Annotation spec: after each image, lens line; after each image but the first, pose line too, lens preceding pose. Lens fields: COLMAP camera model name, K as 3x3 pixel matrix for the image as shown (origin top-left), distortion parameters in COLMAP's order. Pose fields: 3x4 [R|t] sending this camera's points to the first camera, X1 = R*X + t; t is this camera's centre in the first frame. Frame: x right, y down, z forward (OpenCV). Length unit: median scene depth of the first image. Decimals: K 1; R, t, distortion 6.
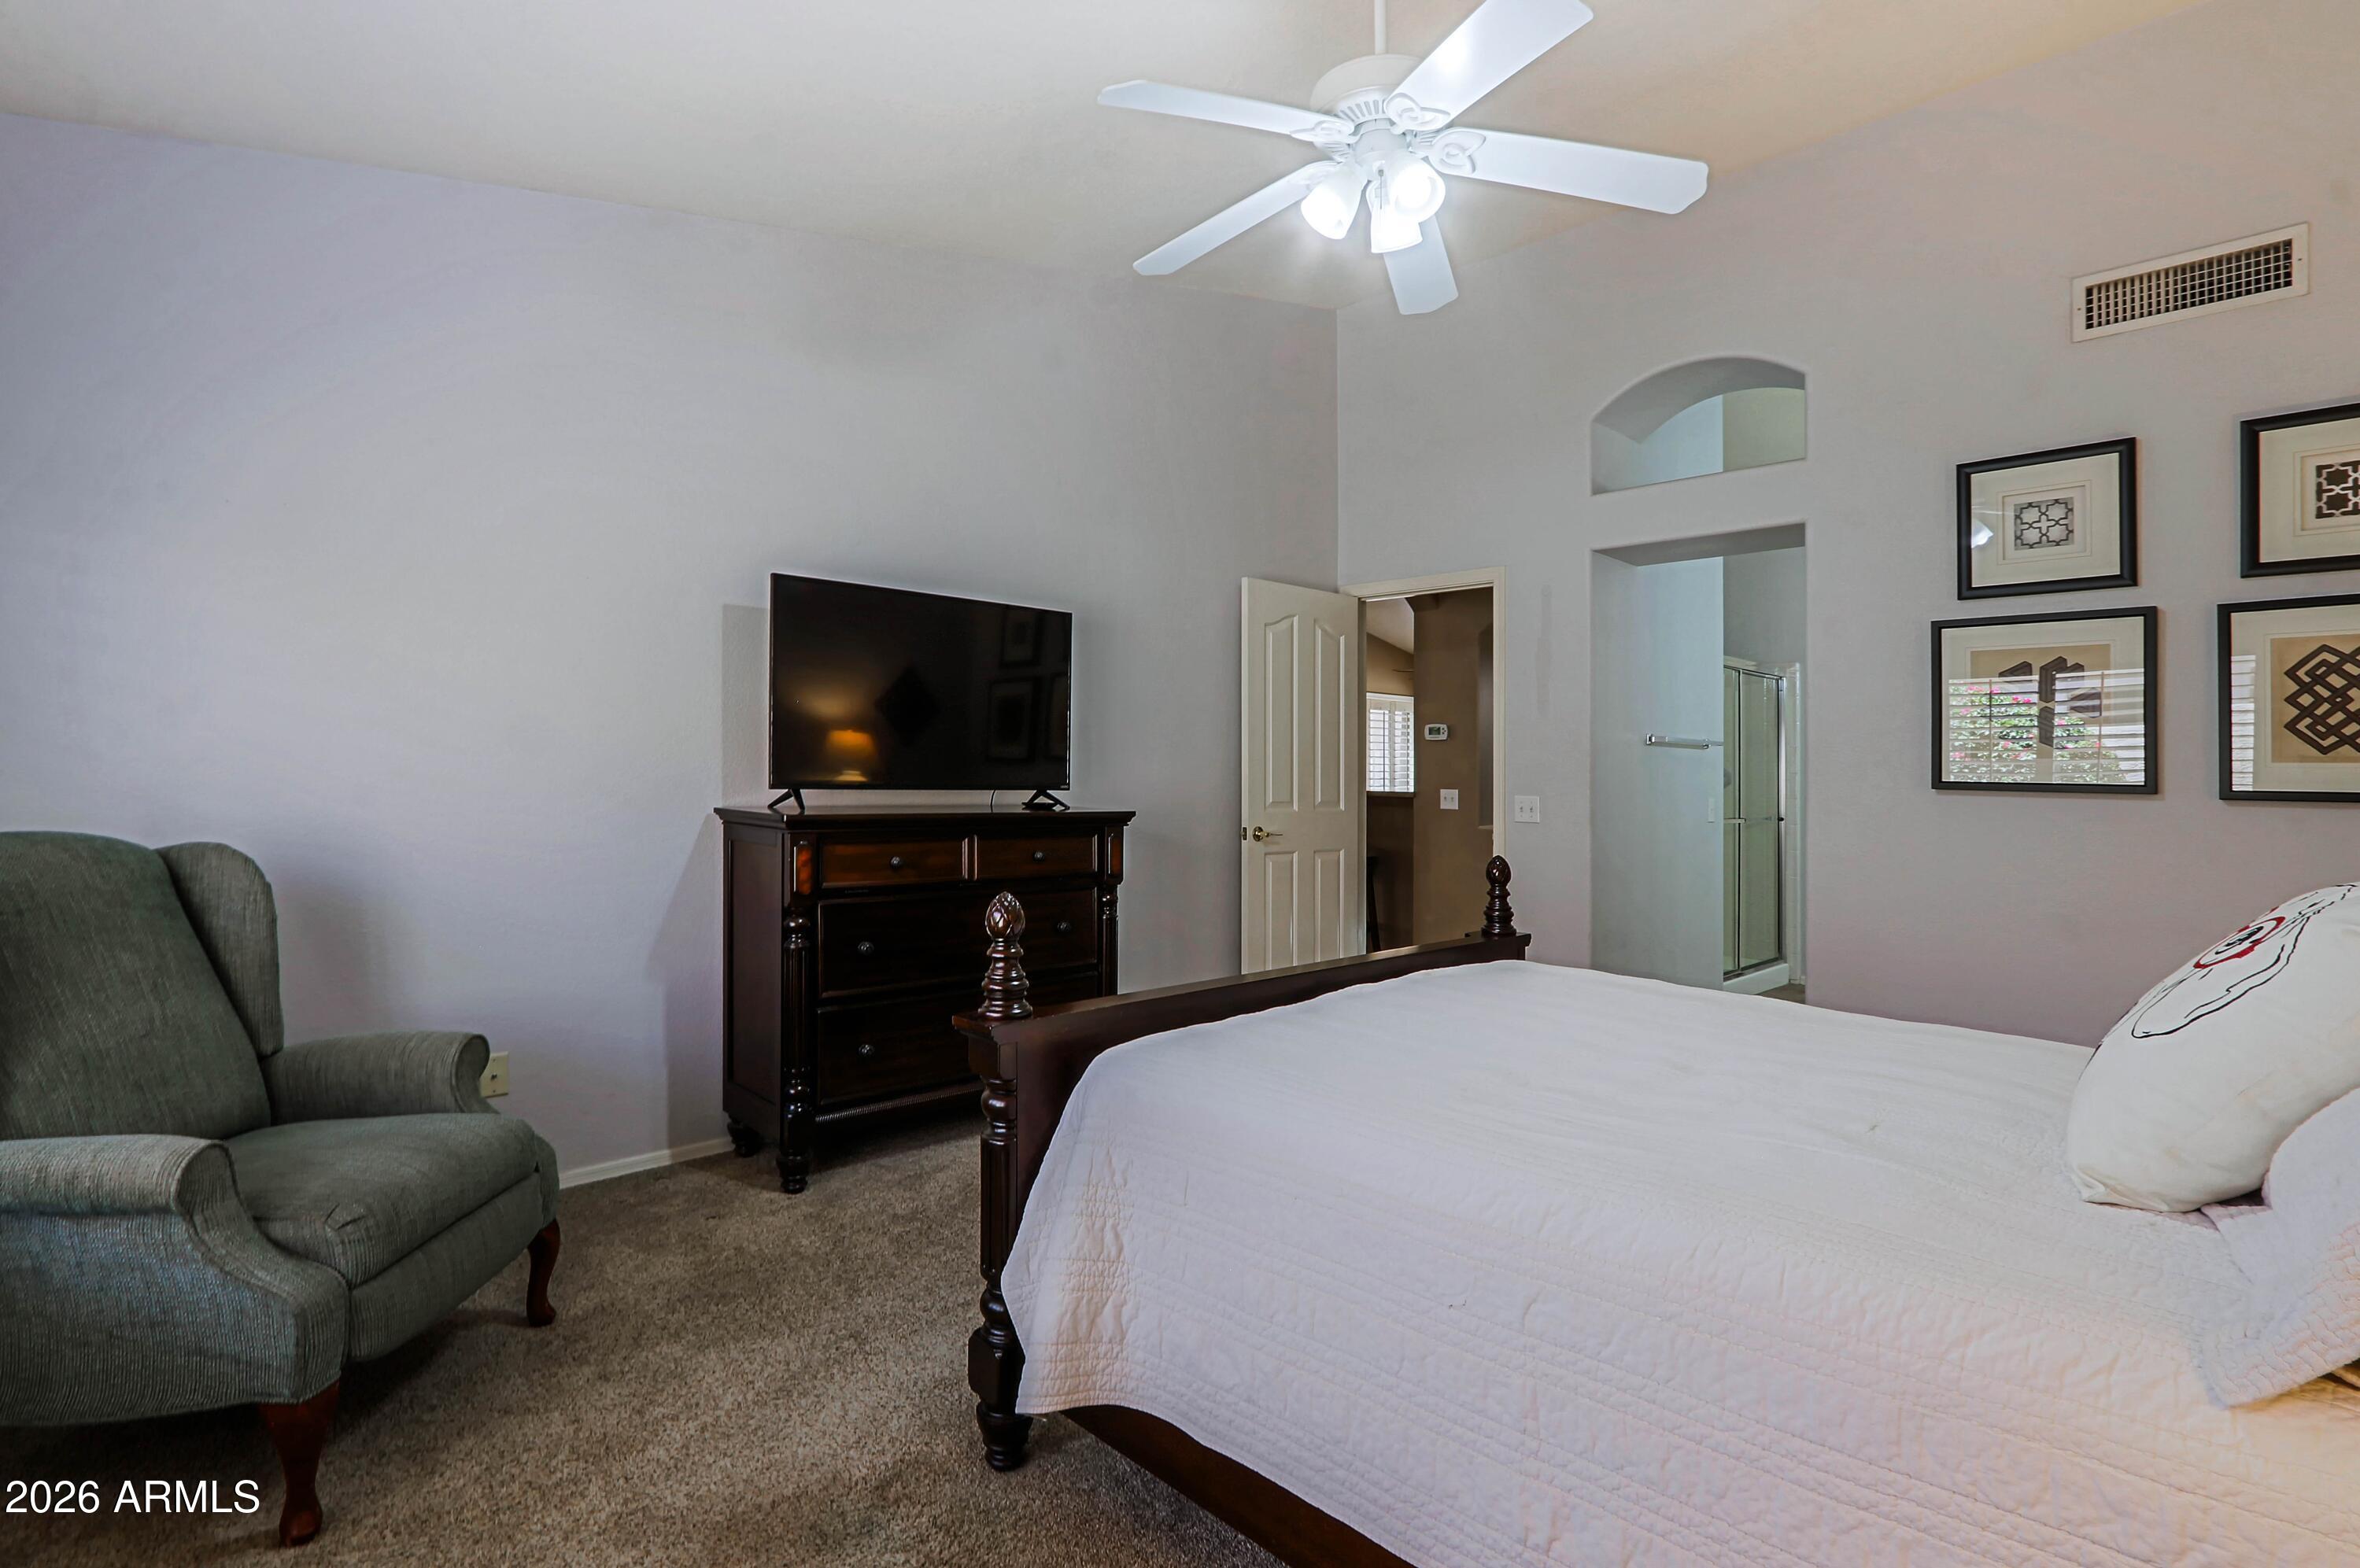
lens RADIAL K [[1118.9, 0, 1181.3], [0, 1118.9, 766.3], [0, 0, 1]] dist [0.000097, 0.001166]
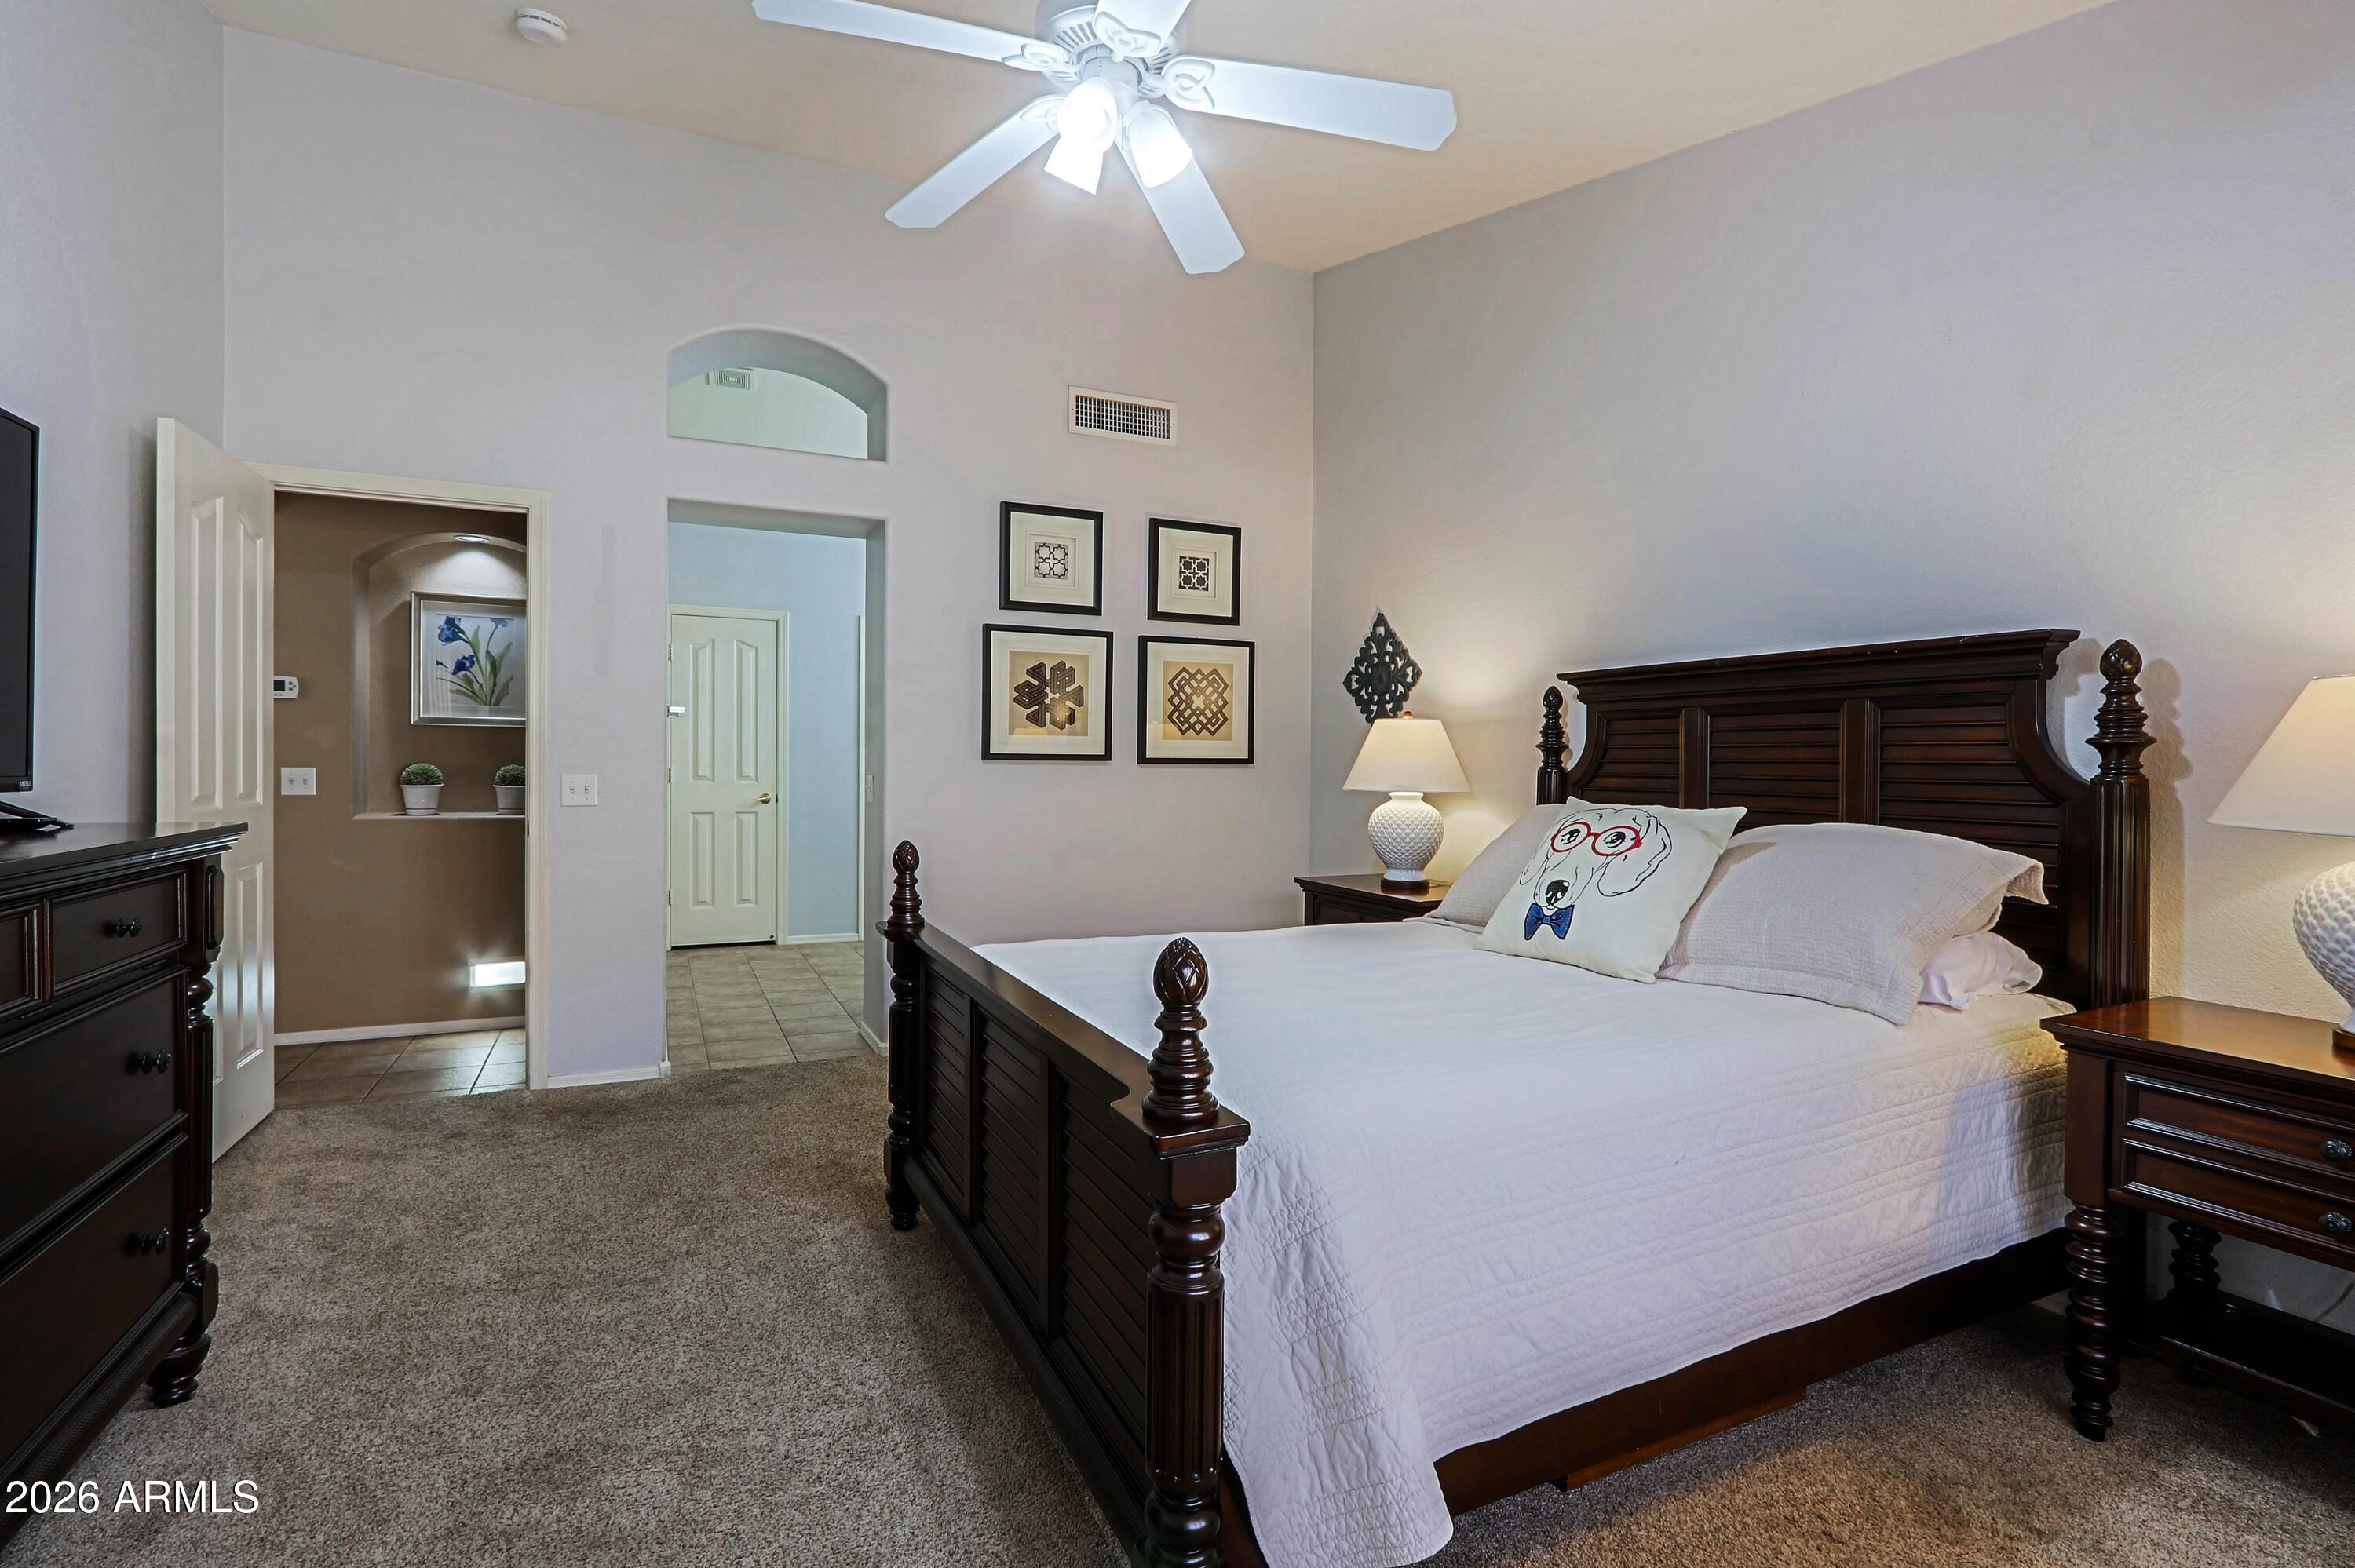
lens RADIAL K [[1114.7, 0, 1177.4], [0, 1114.7, 743.1], [0, 0, 1]] dist [-0.000111, 0.000407]
pose [[0.323426, -0.003521, 0.946247, -0.491742], [-0.007996, 0.999947, 0.006454, -0.008368], [-0.946220, -0.009654, 0.323380, 0.464723]]
